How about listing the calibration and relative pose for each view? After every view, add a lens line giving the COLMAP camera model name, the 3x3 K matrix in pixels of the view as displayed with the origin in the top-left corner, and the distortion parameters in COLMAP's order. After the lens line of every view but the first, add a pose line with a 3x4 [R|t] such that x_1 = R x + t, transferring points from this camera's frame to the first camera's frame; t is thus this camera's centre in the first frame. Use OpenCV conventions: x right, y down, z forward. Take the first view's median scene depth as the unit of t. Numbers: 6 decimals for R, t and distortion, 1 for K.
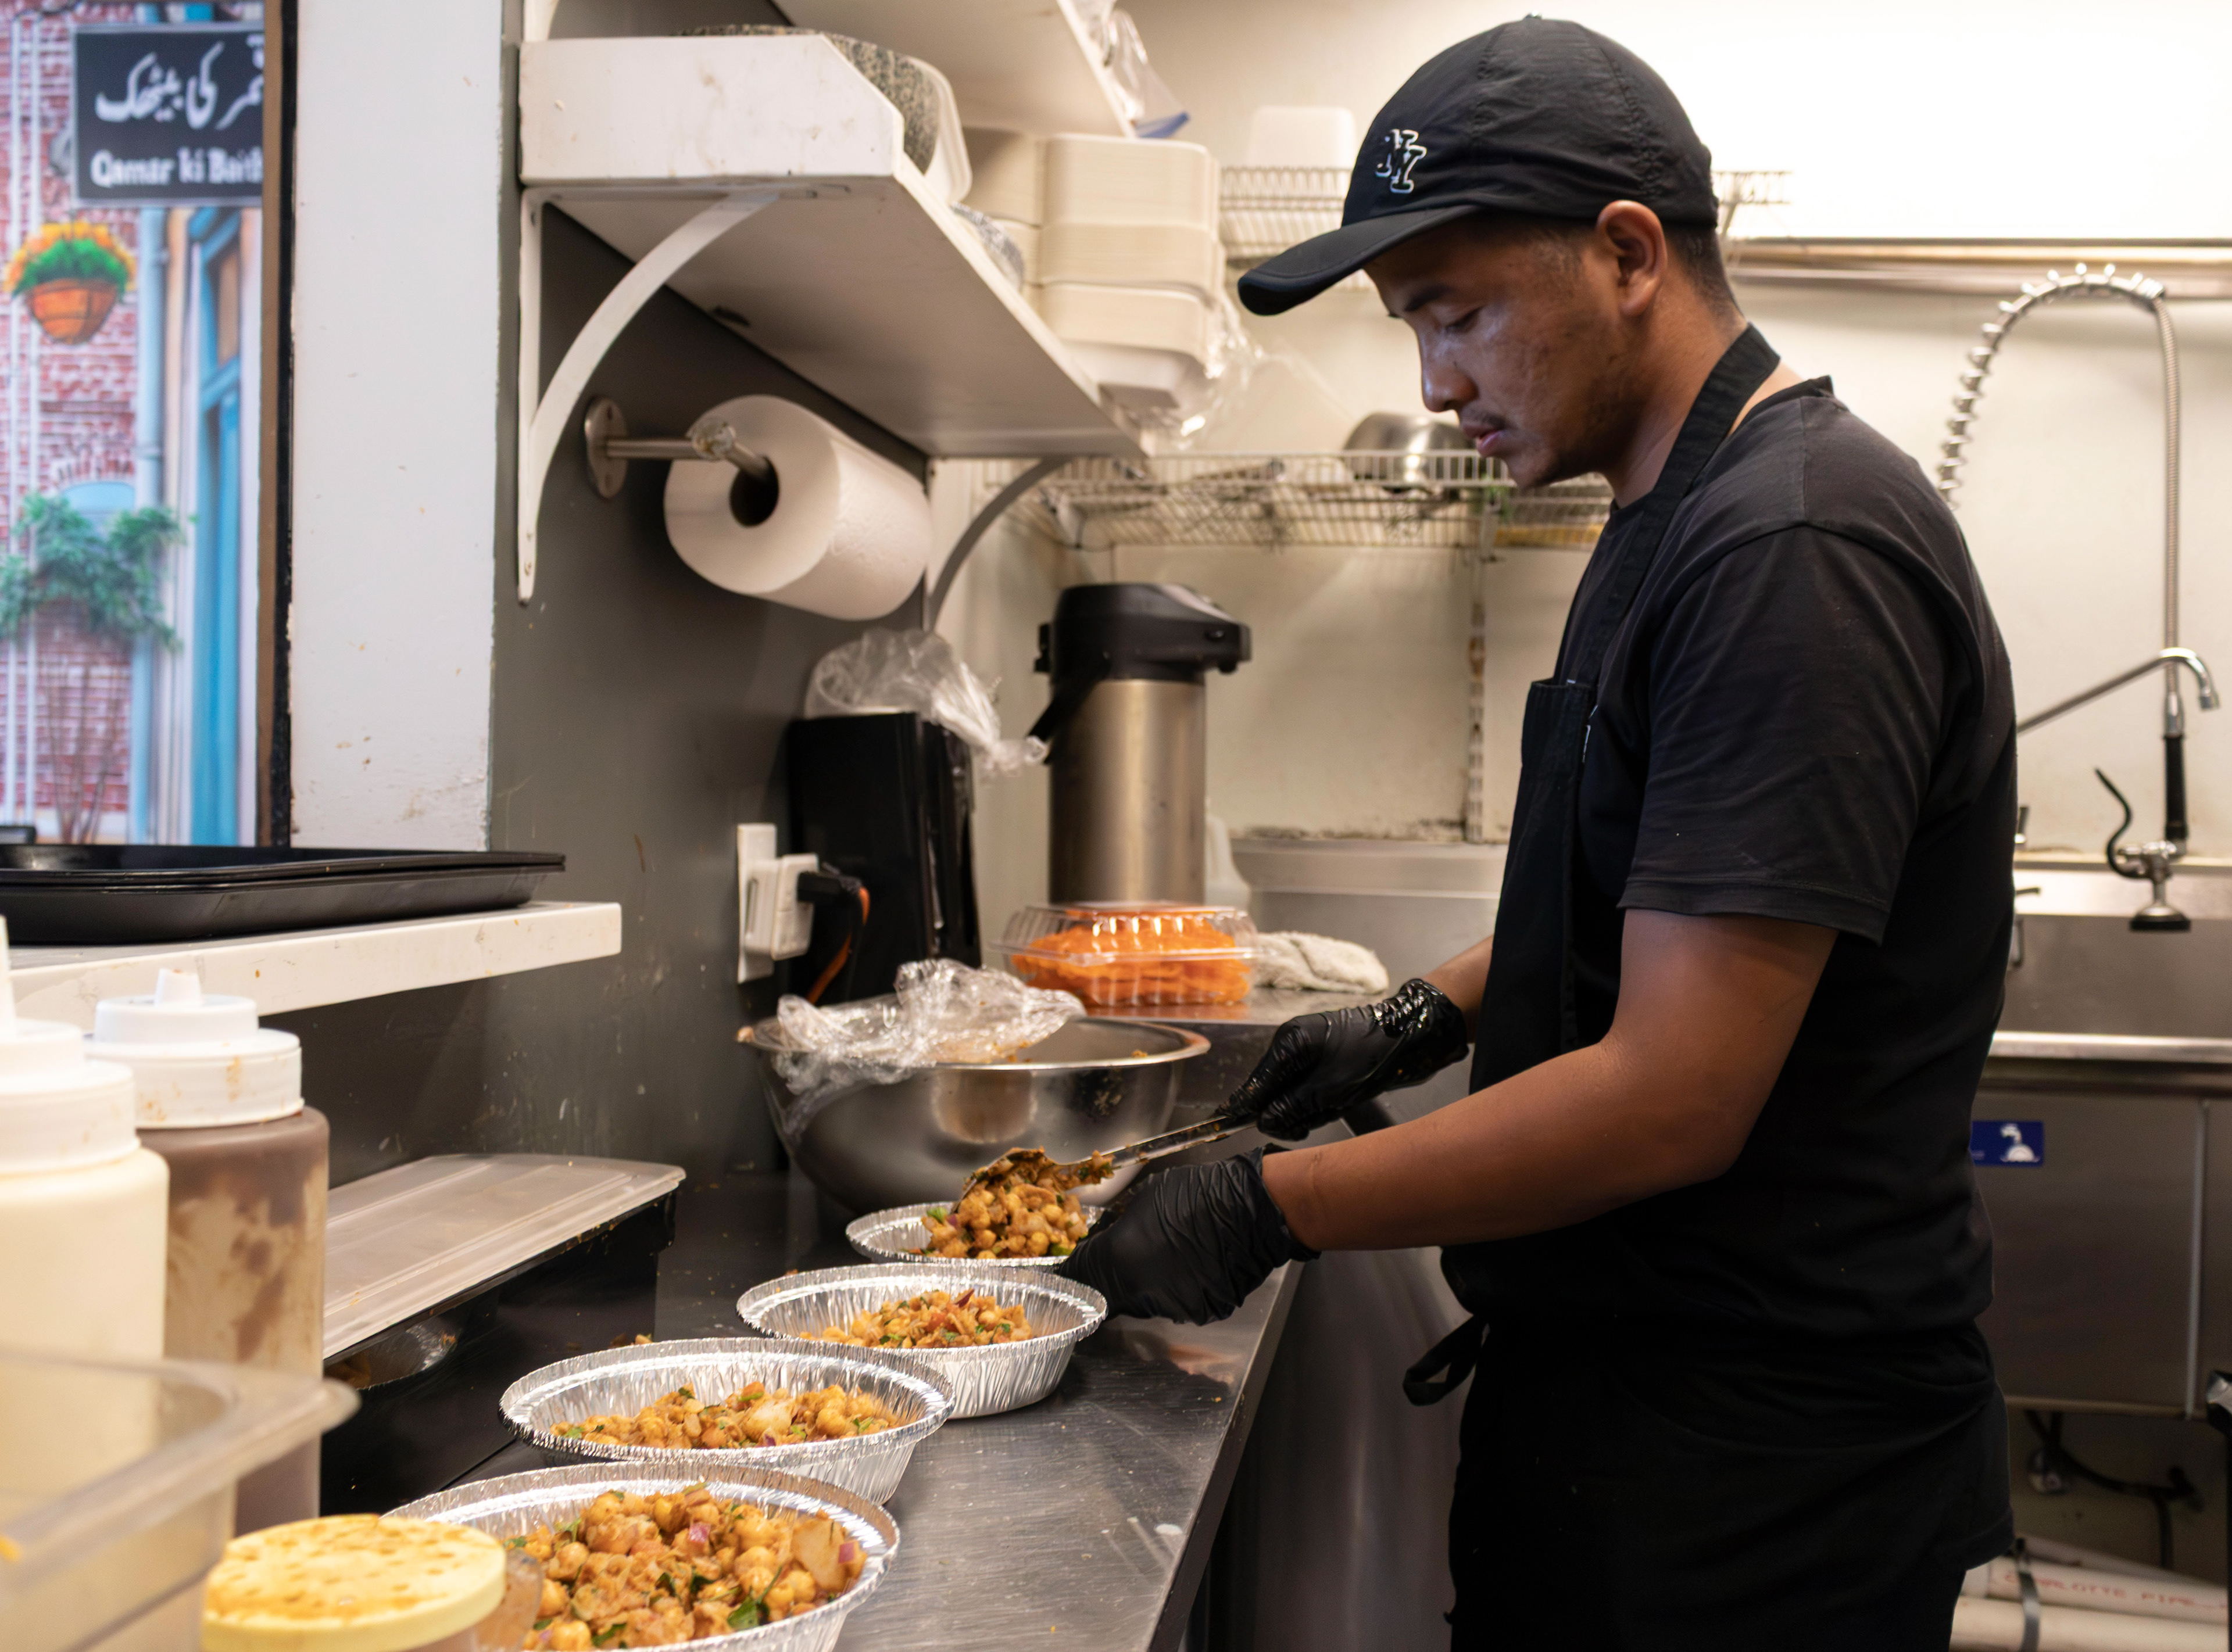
lens RADIAL K [[3192.2, 0, 1116.0], [0, 3192.2, 826.0], [0, 0, 1]] dist [0.005619, -0.472440]
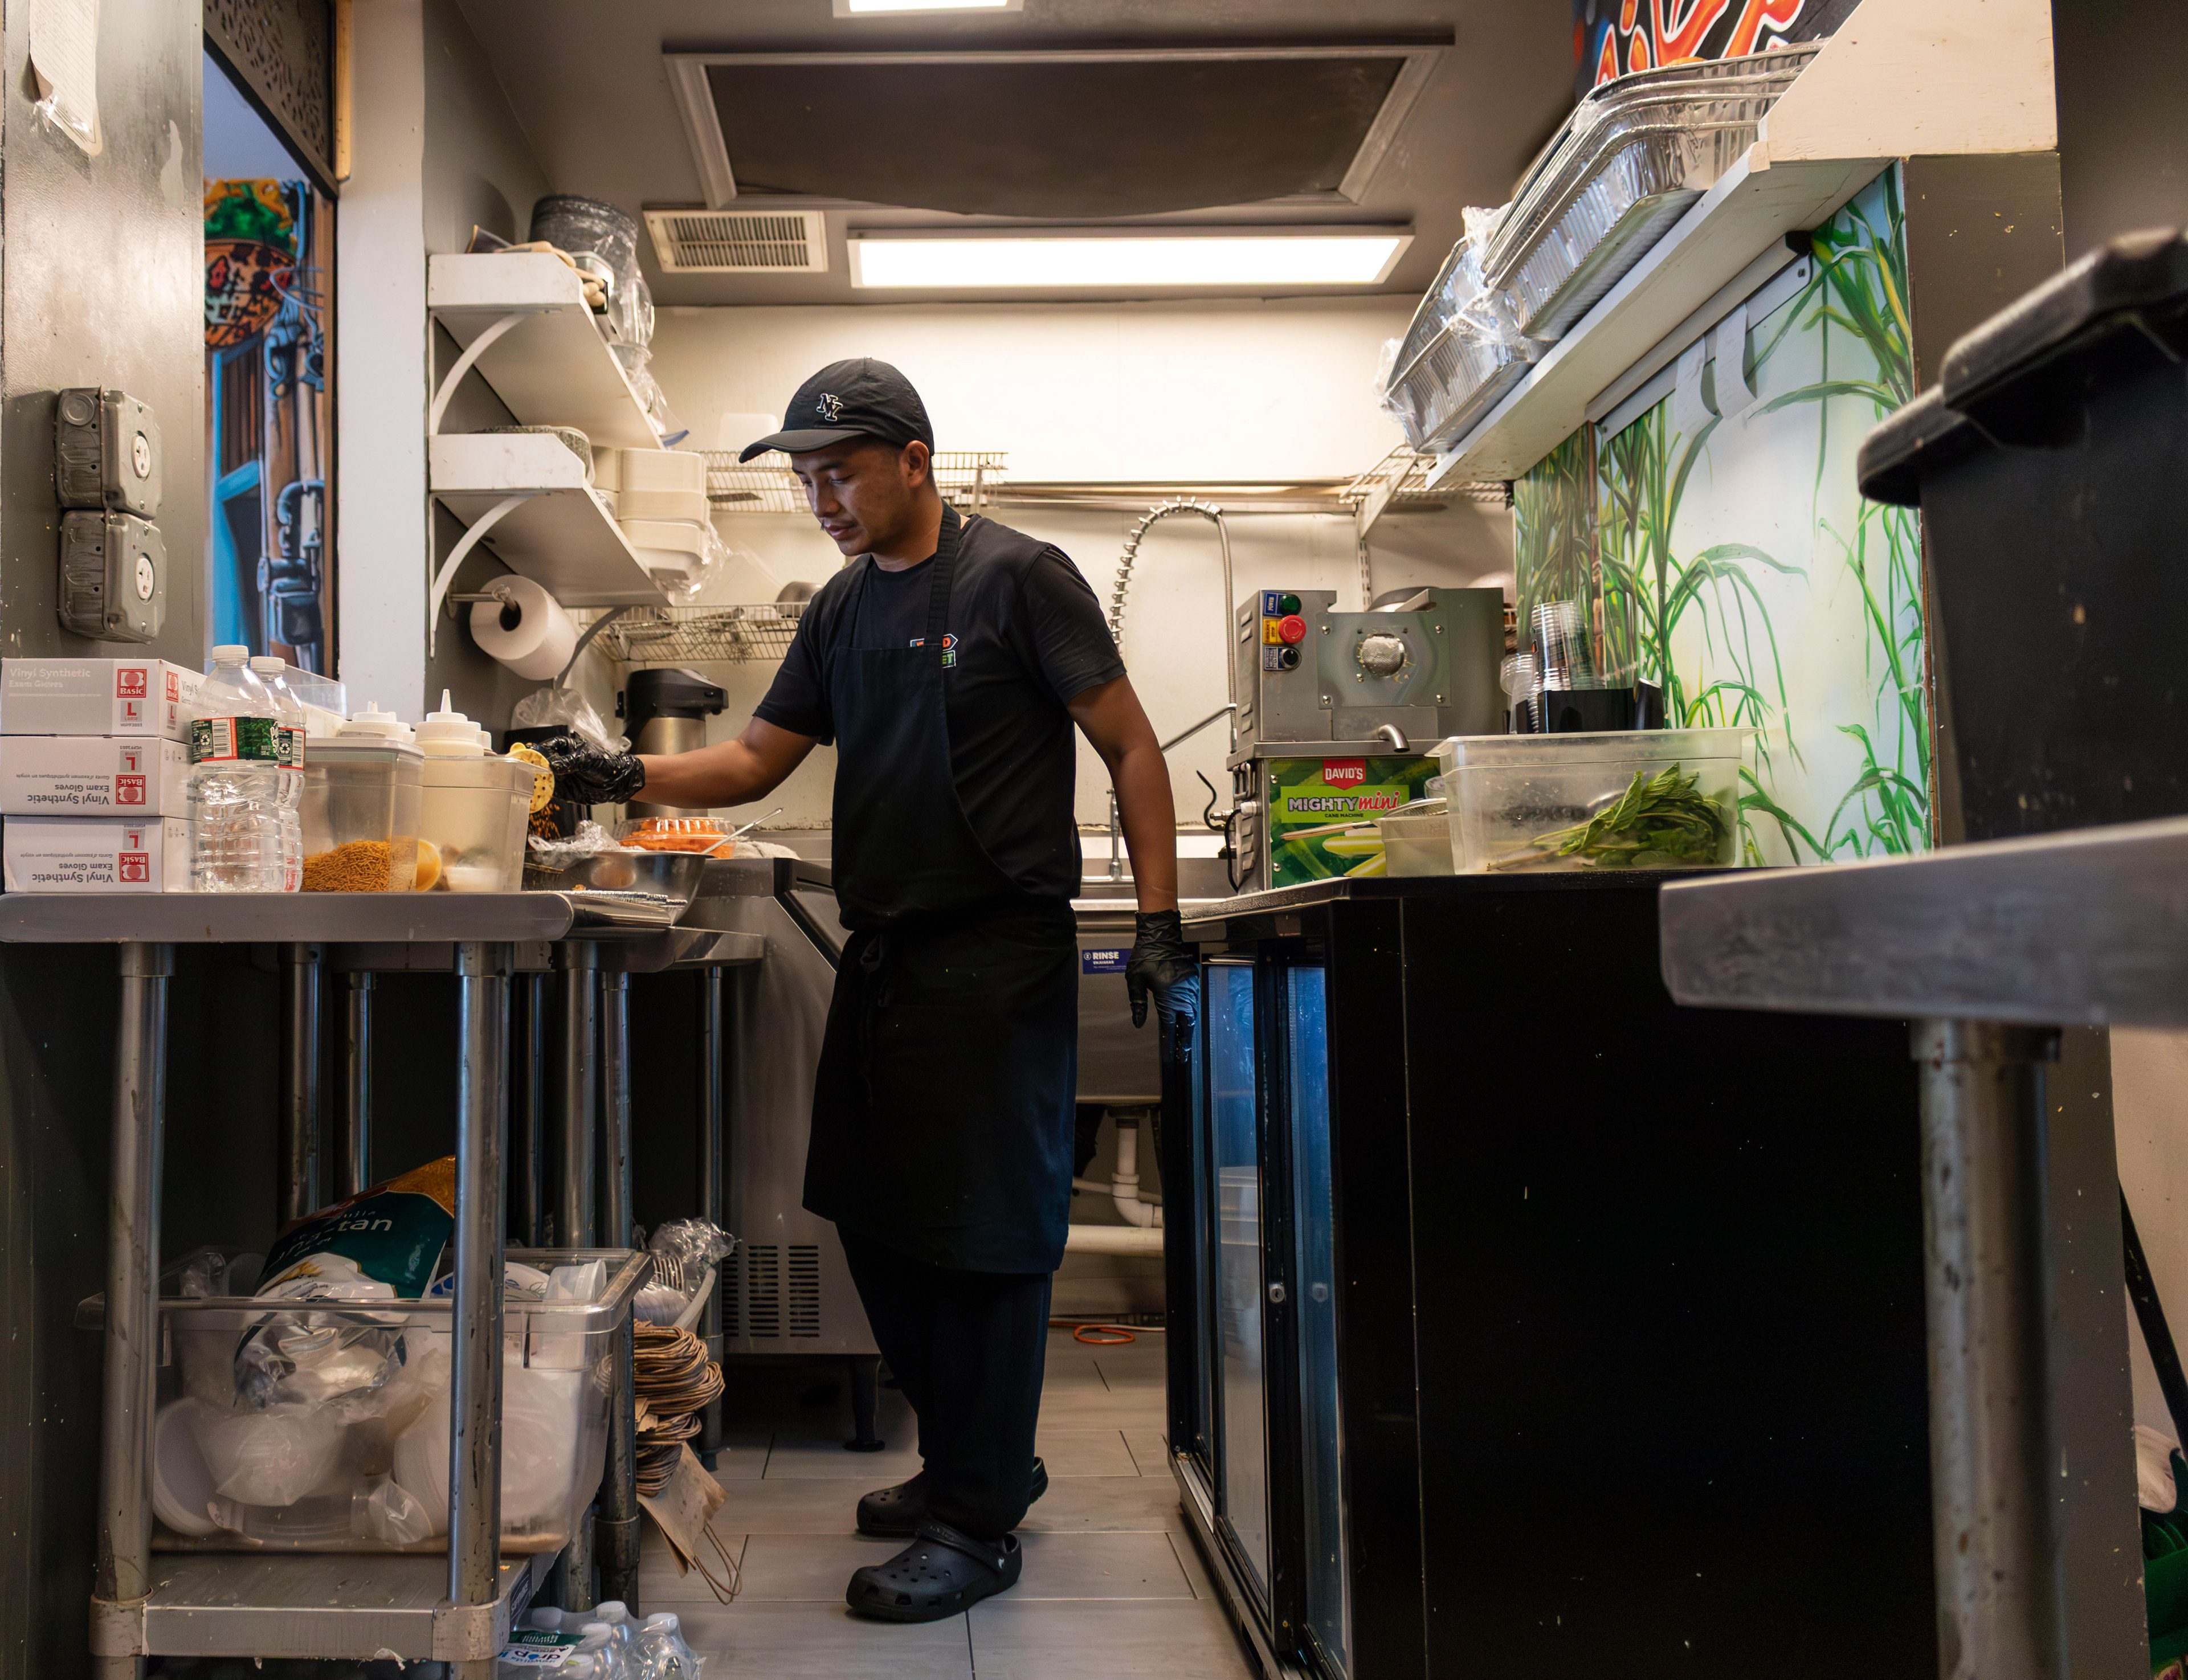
lens RADIAL K [[3127.7, 0, 1094.0], [0, 3127.7, 840.0], [0, 0, 1]] dist [0.011569, 0.016502]
pose [[0.987269, -0.024570, 0.157149, -0.038845], [0.032388, 0.998352, -0.047380, 0.124256], [-0.155726, 0.051867, 0.986438, -0.900518]]
